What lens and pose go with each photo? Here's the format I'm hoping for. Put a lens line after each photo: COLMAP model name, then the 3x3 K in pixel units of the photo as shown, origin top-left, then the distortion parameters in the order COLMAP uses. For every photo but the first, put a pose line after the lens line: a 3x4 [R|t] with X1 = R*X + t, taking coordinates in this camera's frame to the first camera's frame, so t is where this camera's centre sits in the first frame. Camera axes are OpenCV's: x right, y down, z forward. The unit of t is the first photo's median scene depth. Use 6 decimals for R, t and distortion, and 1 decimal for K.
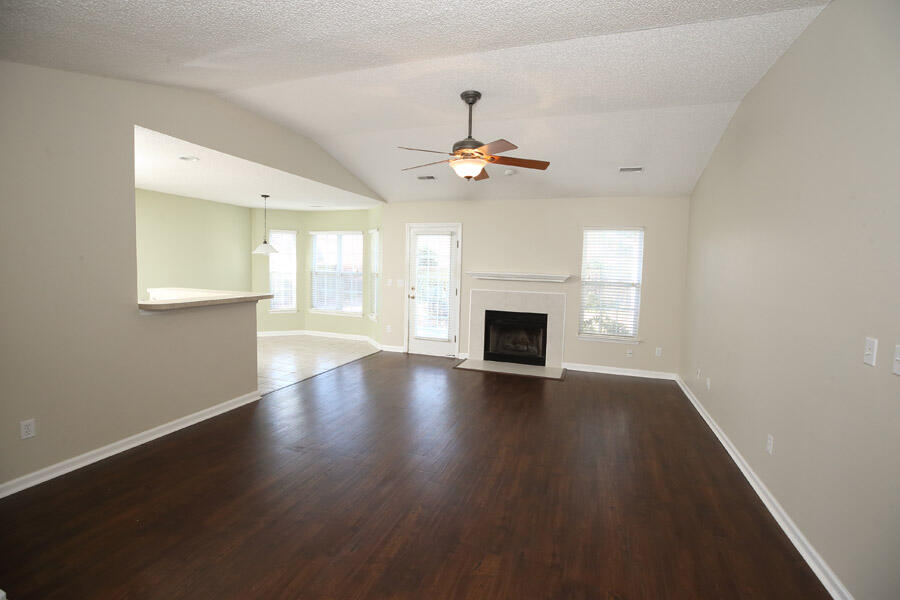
lens RADIAL K [[407.4, 0, 450.0], [0, 407.4, 300.0], [0, 0, 1]] dist [-0.030579, 0.001063]
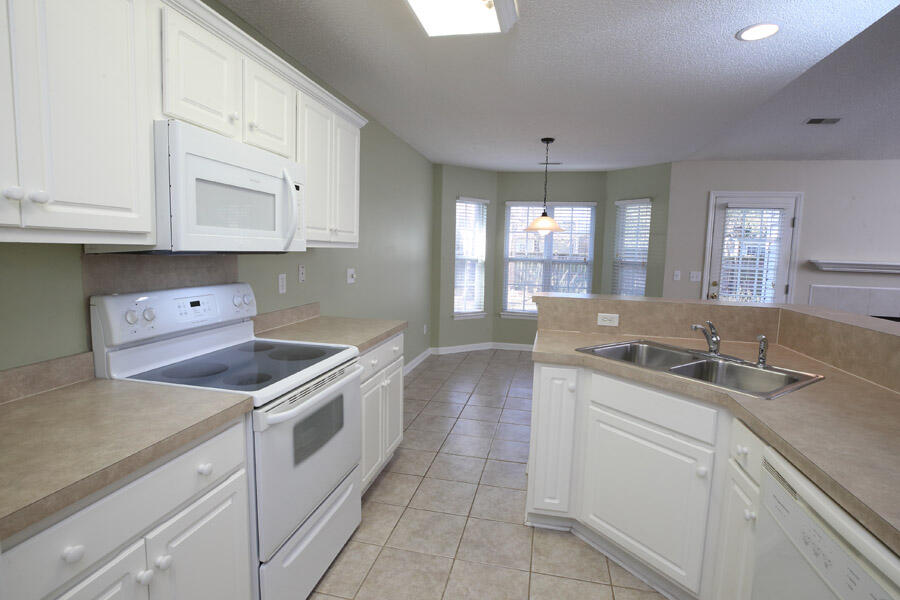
lens RADIAL K [[458.1, 0, 450.0], [0, 458.1, 300.0], [0, 0, 1]] dist [-0.045779, 0.000322]
pose [[0.991060, -0.014647, 0.132613, -0.691272], [0.011621, 0.999655, 0.023560, -0.025895], [-0.132912, -0.021808, 0.990888, 0.300299]]
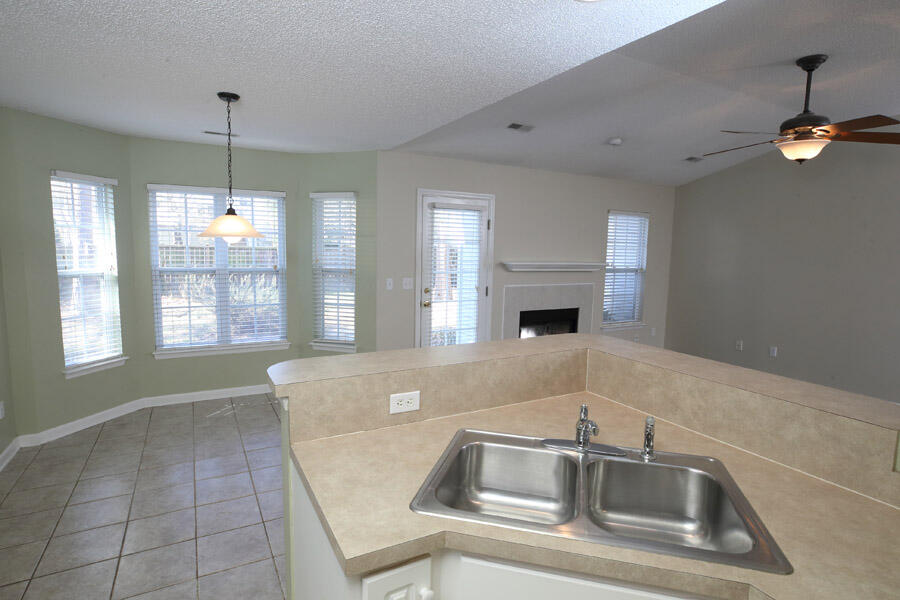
lens RADIAL K [[485.6, 0, 450.0], [0, 485.6, 300.0], [0, 0, 1]] dist [-0.001126, 0.000565]
pose [[0.667760, -0.094825, 0.738312, -0.674926], [0.062725, 0.995493, 0.071125, -0.070492], [-0.741729, -0.001184, 0.670699, 0.482382]]
